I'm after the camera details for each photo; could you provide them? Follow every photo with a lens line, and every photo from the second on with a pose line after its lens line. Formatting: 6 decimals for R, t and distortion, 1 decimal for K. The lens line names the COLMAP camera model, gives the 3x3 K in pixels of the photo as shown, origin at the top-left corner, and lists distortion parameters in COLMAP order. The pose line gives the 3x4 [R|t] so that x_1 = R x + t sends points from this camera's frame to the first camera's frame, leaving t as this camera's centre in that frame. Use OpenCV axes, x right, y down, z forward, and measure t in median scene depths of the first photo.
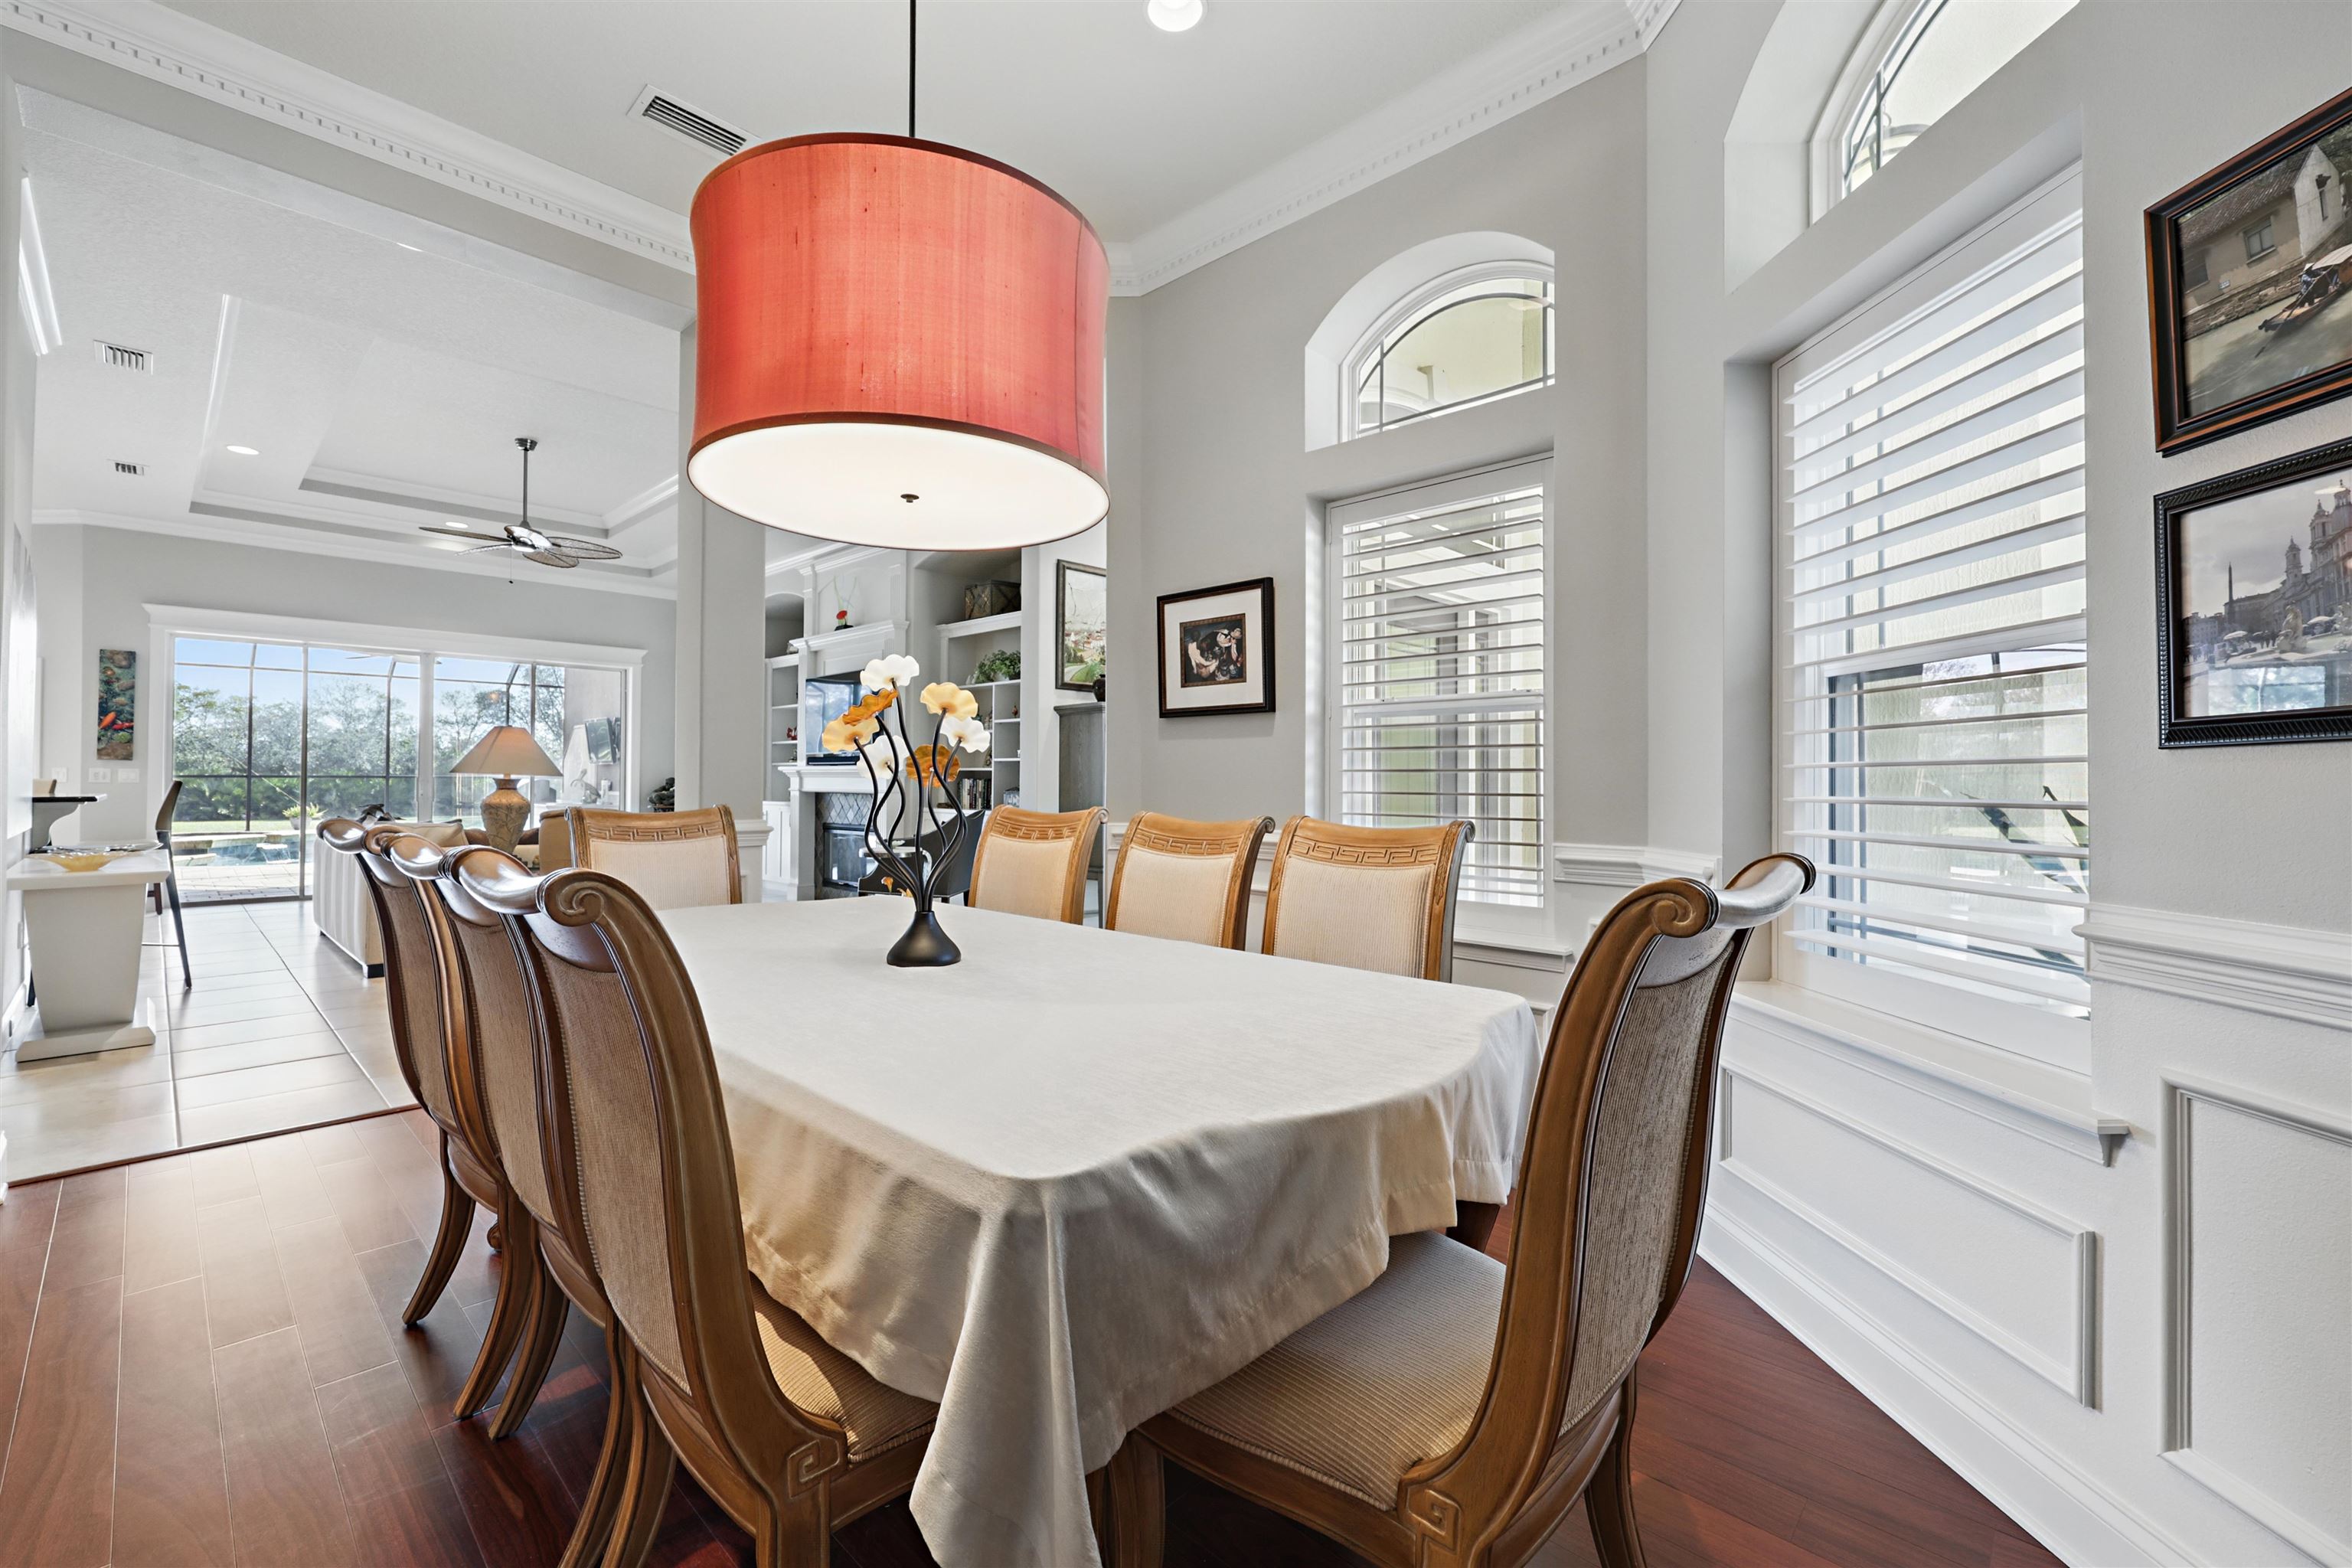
lens RADIAL K [[964.1, 0, 1162.1], [0, 964.1, 763.1], [0, 0, 1]] dist [-0.000384, 0.000394]
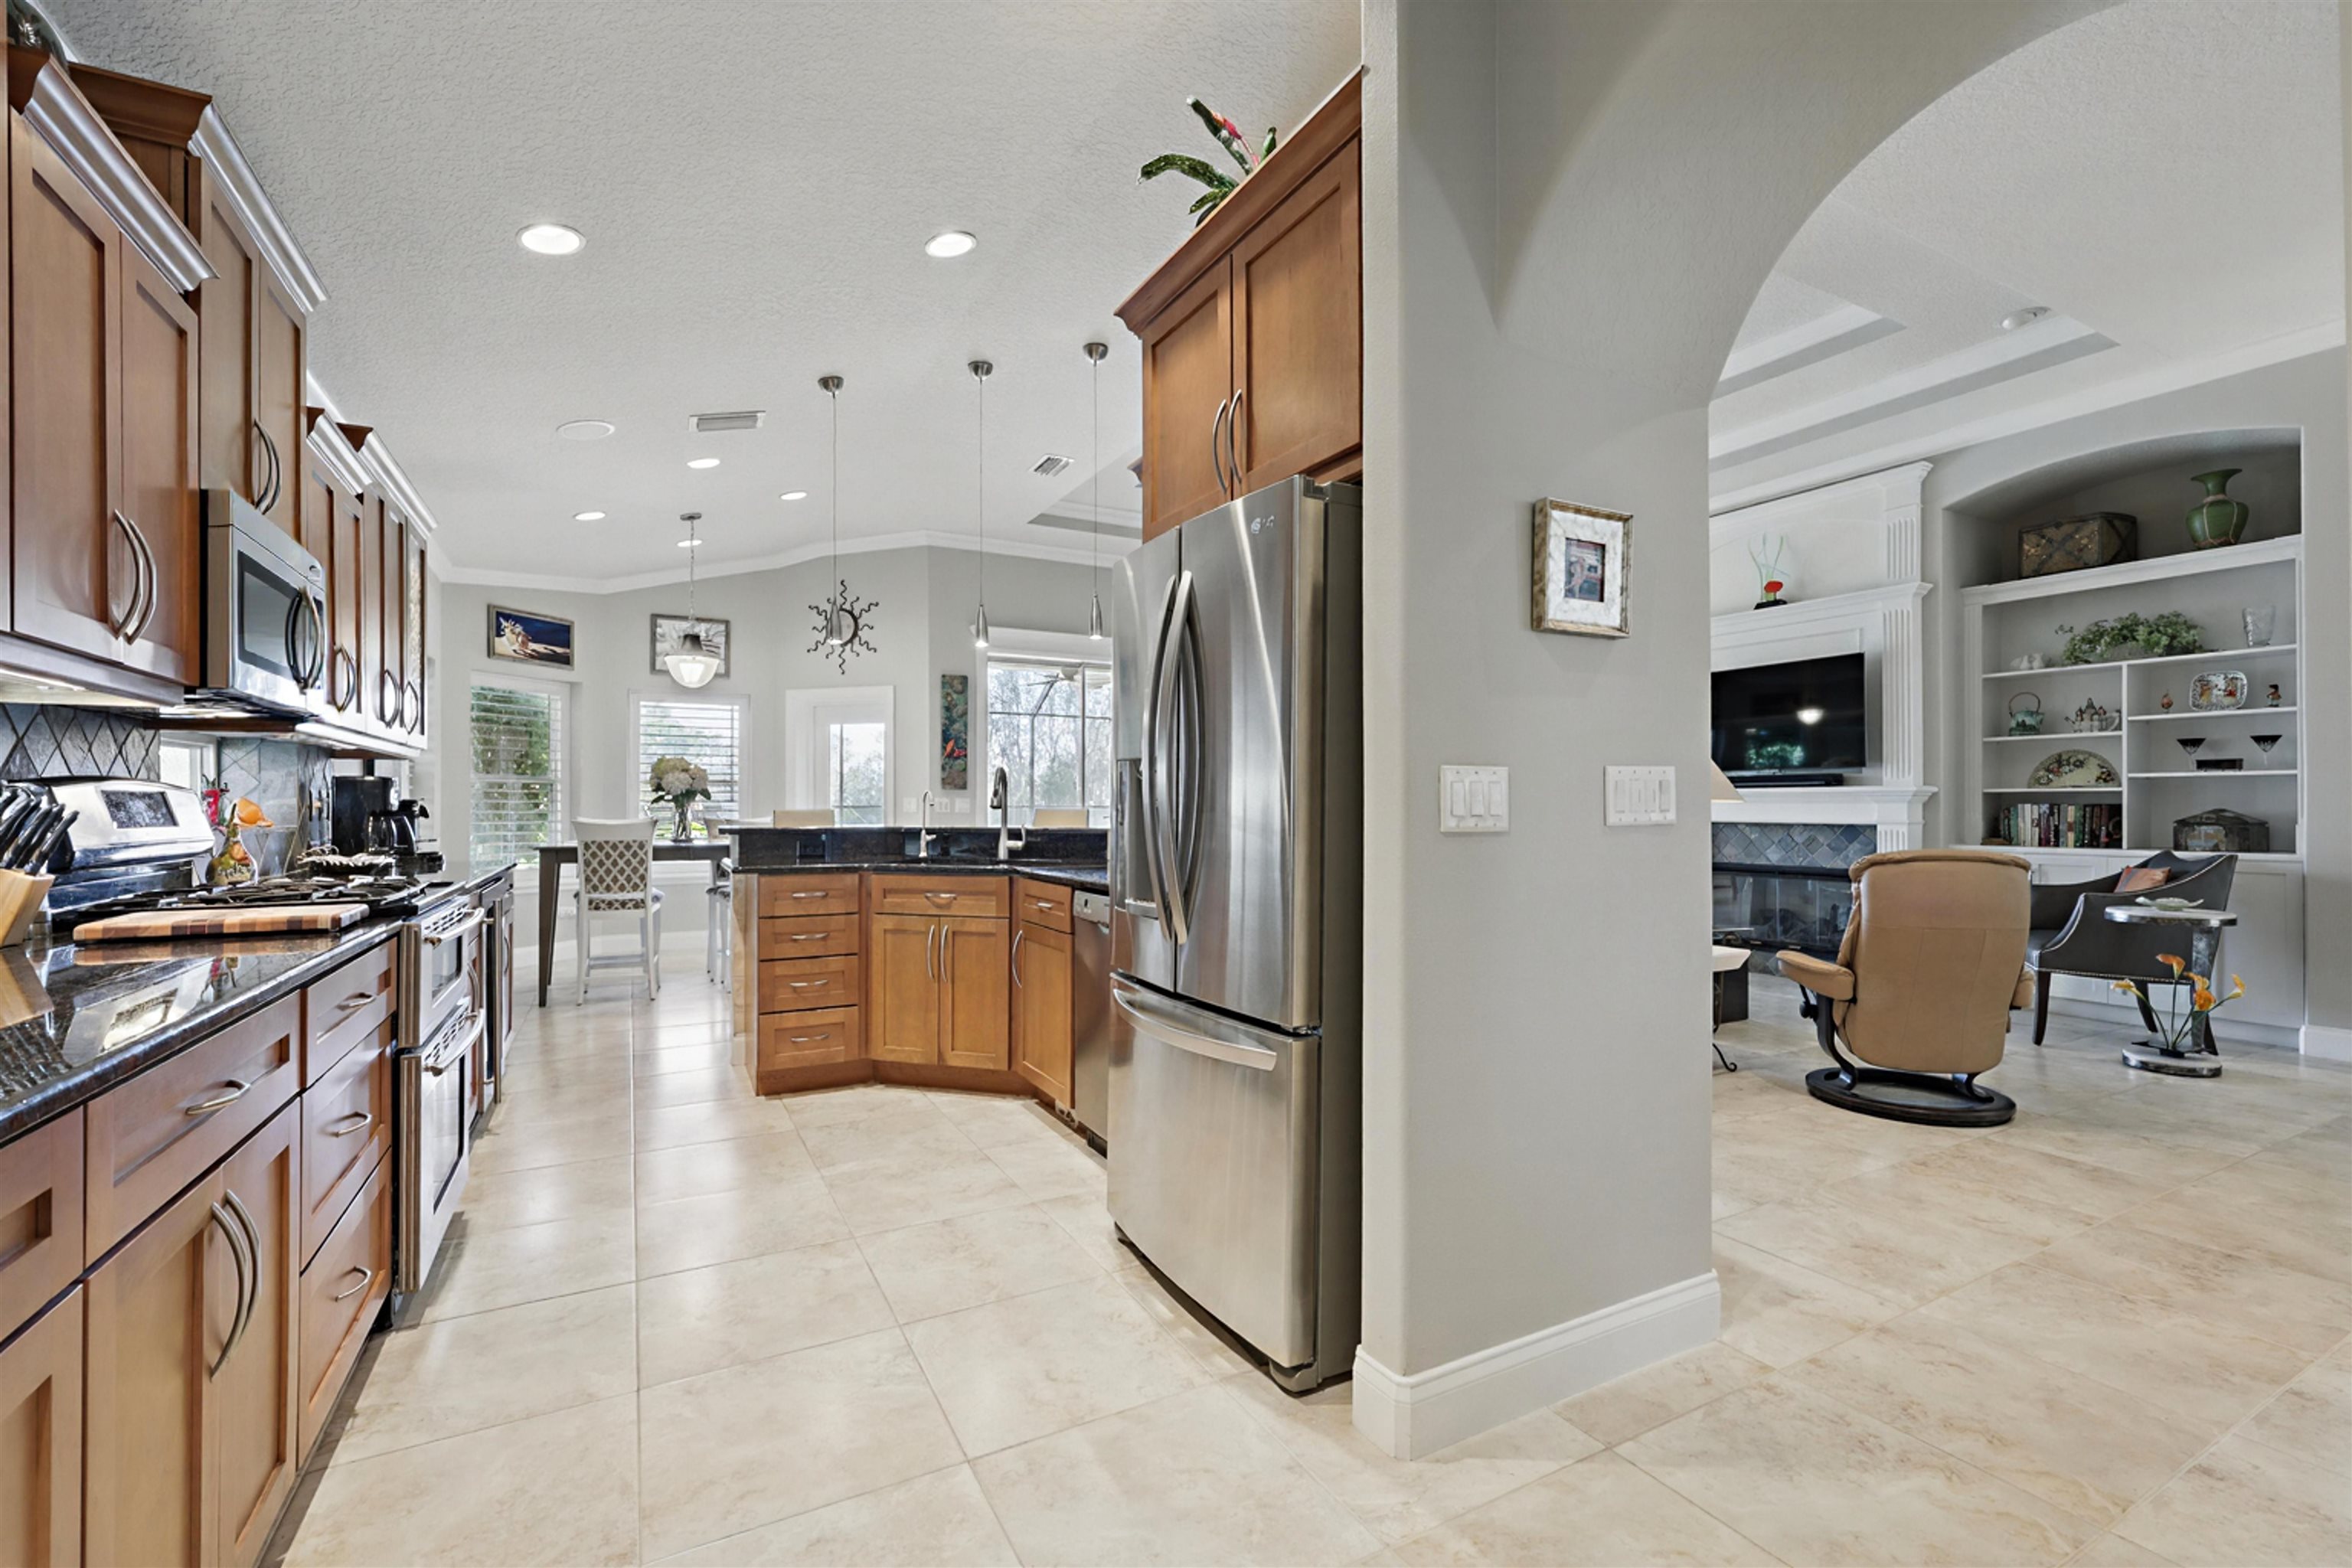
lens RADIAL K [[996.5, 0, 1176.4], [0, 996.5, 796.7], [0, 0, 1]] dist [-0.001601, 0.000315]
pose [[0.951503, -0.007551, -0.307546, -0.569039], [0.010198, 0.999924, 0.007000, -0.000728], [0.307469, -0.009797, 0.951508, 0.123236]]
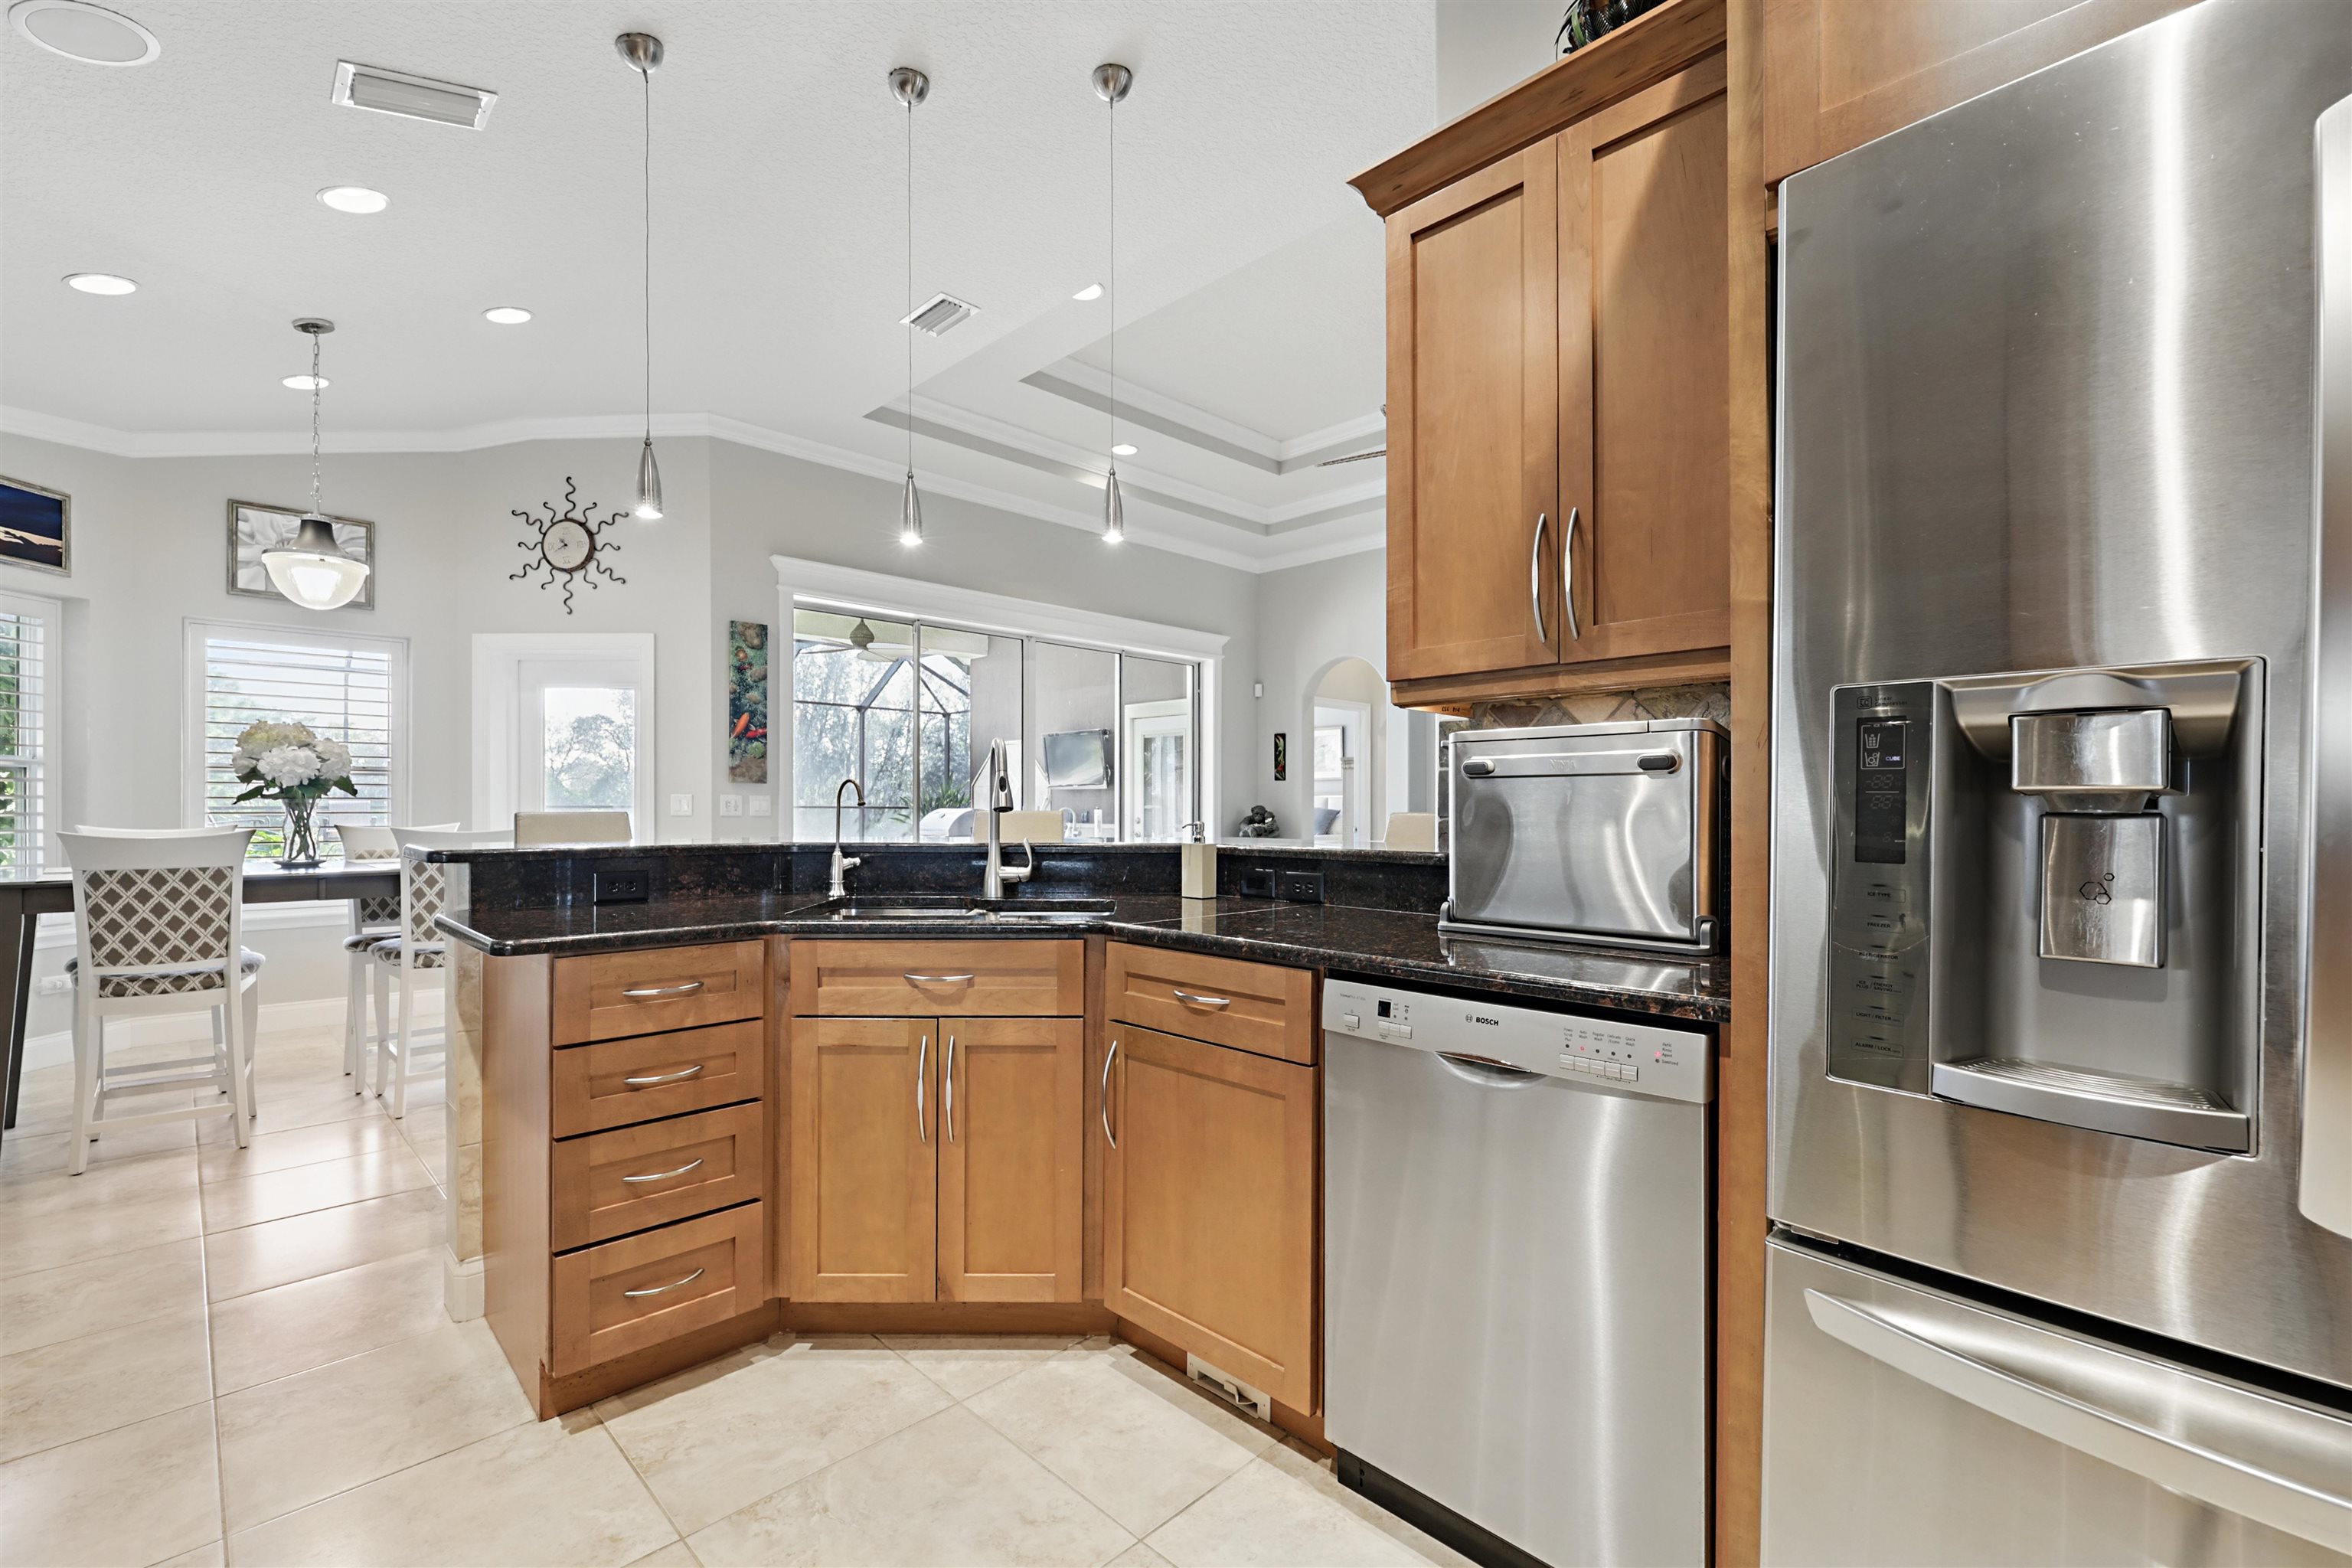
lens RADIAL K [[996.5, 0, 1173.2], [0, 996.5, 804.5], [0, 0, 1]] dist [-0.001601, 0.000315]
pose [[0.999594, -0.003813, -0.028225, -0.762063], [0.004283, 0.999852, 0.016639, 0.001586], [0.028157, -0.016753, 0.999463, 0.298963]]
